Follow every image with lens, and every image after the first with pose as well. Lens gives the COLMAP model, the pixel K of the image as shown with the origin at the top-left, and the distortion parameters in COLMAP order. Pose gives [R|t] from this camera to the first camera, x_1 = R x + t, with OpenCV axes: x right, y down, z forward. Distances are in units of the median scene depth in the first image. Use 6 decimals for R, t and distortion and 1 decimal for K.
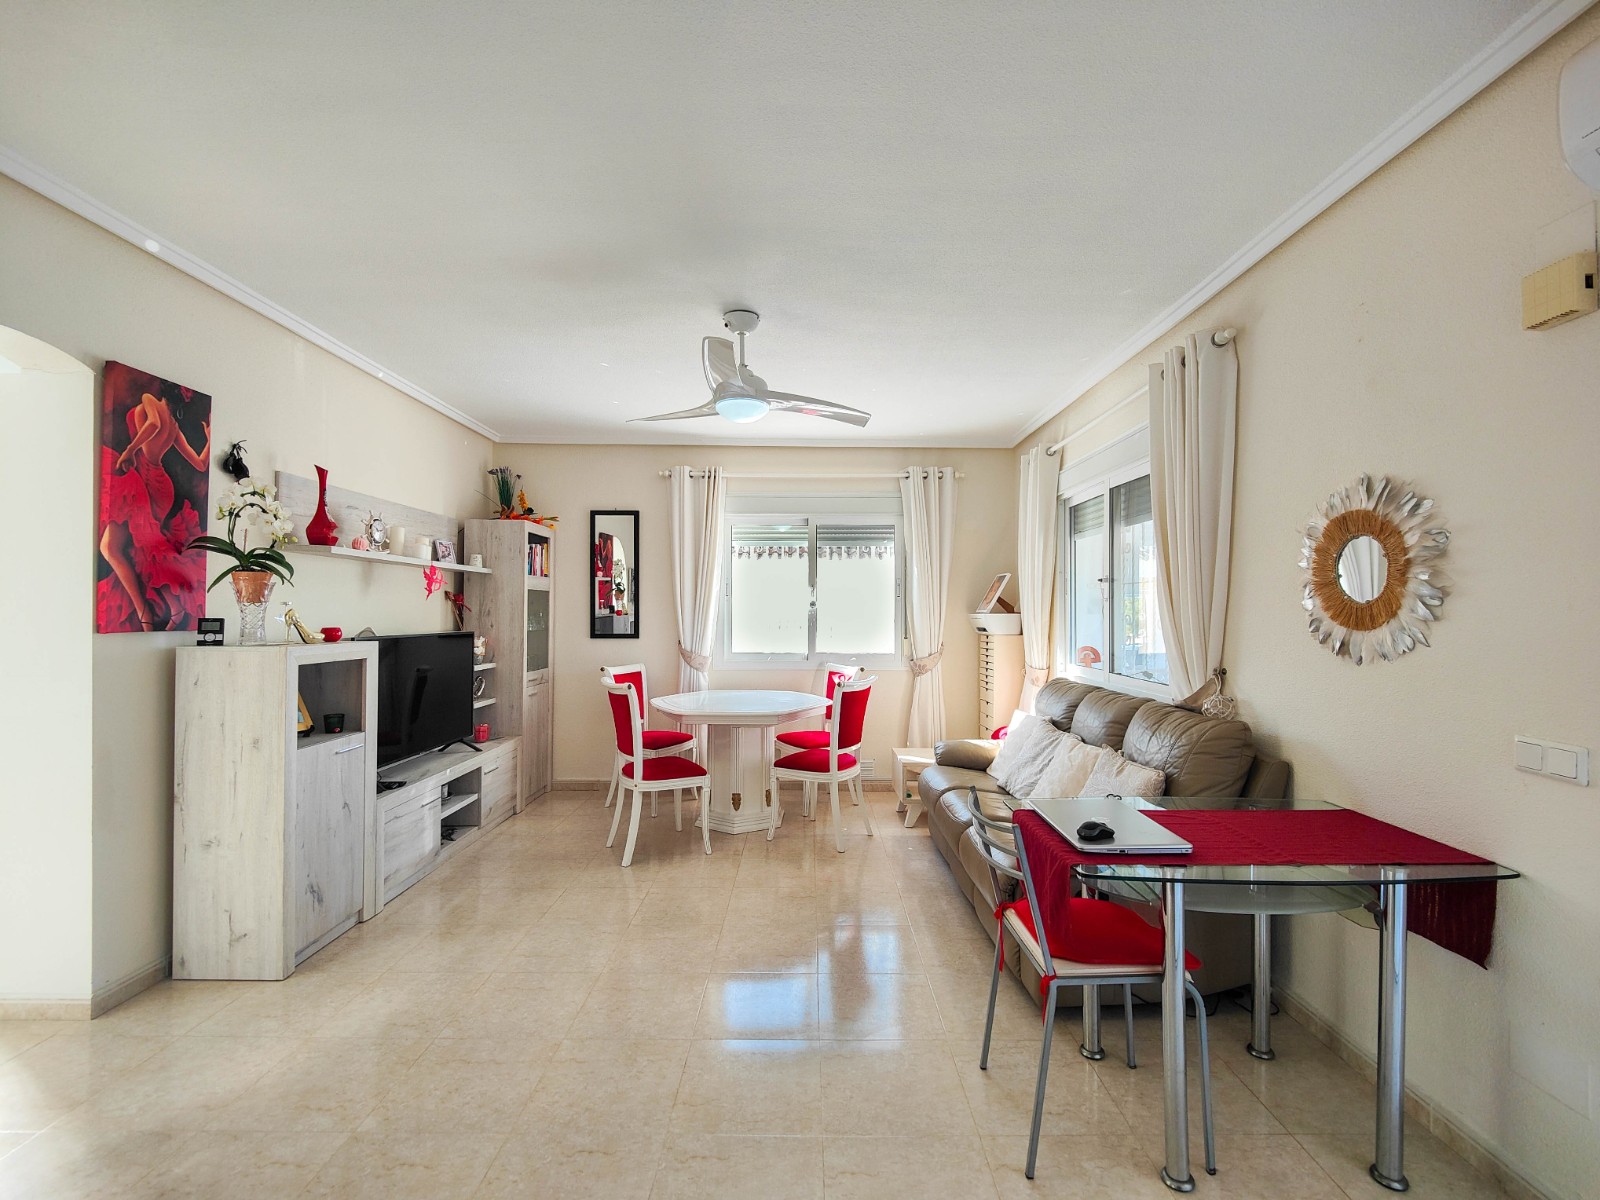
lens RADIAL K [[696.2, 0, 808.8], [0, 696.2, 605.8], [0, 0, 1]] dist [0.028579, -0.023390]
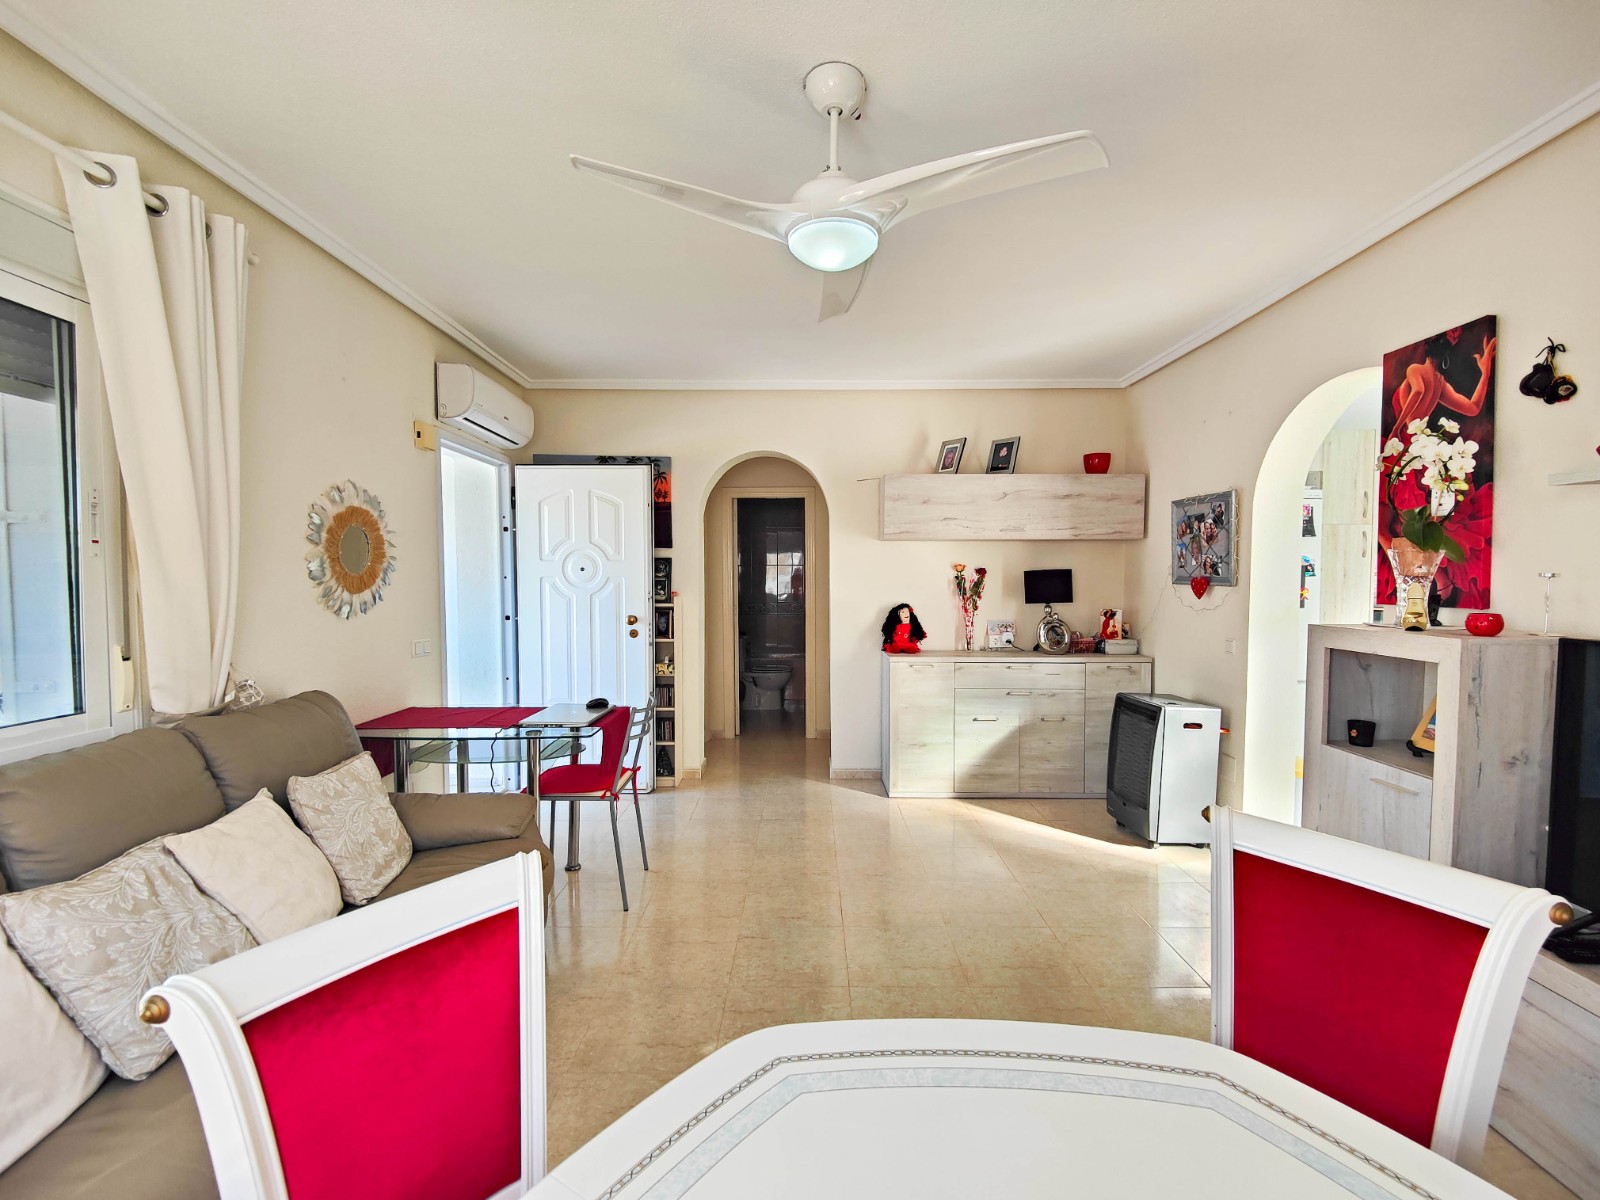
lens RADIAL K [[705.7, 0, 809.6], [0, 705.7, 607.3], [0, 0, 1]] dist [0.032399, -0.025556]
pose [[-0.999988, -0.004258, 0.002506, -0.064640], [-0.004166, 0.999363, 0.035442, 0.004899], [-0.002655, 0.035431, -0.999369, 1.345903]]
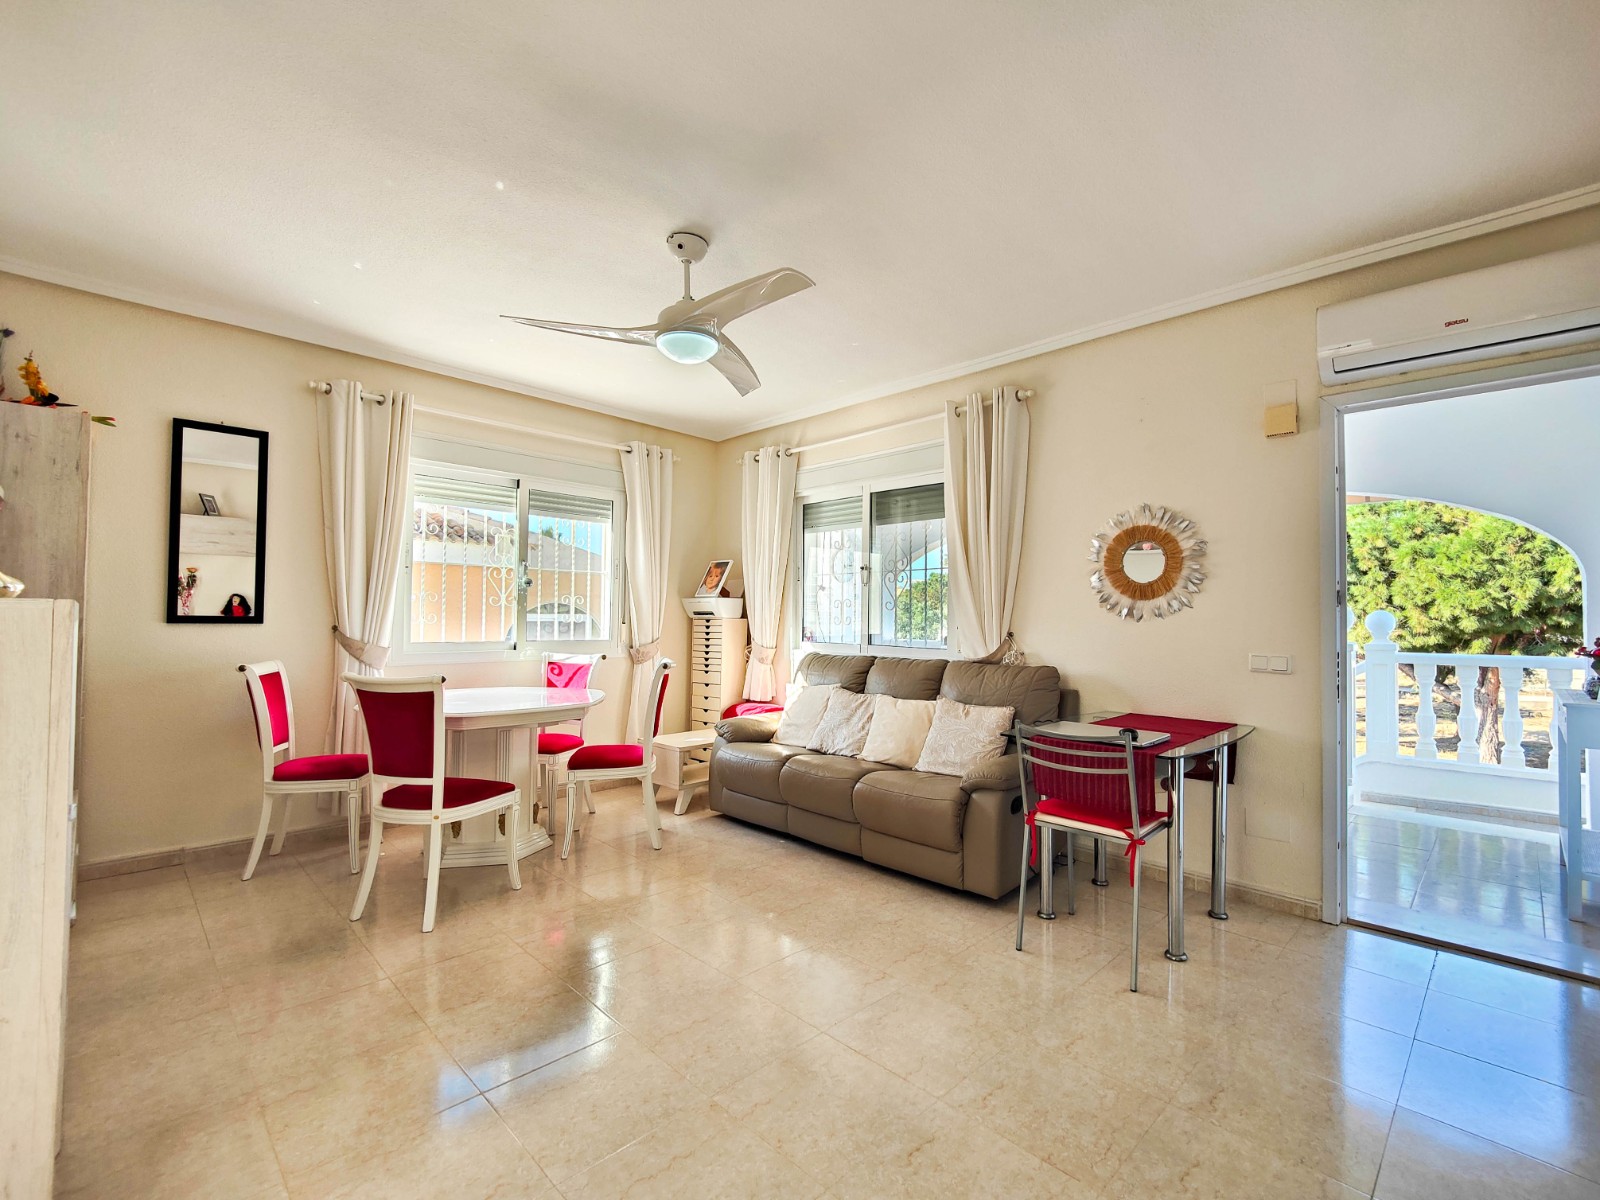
lens RADIAL K [[705.7, 0, 809.6], [0, 705.7, 607.3], [0, 0, 1]] dist [0.032399, -0.025556]
pose [[0.708298, 0.015226, 0.705749, -0.510716], [-0.014116, 0.999873, -0.007405, 0.041805], [-0.705772, -0.004718, 0.708423, 0.213917]]
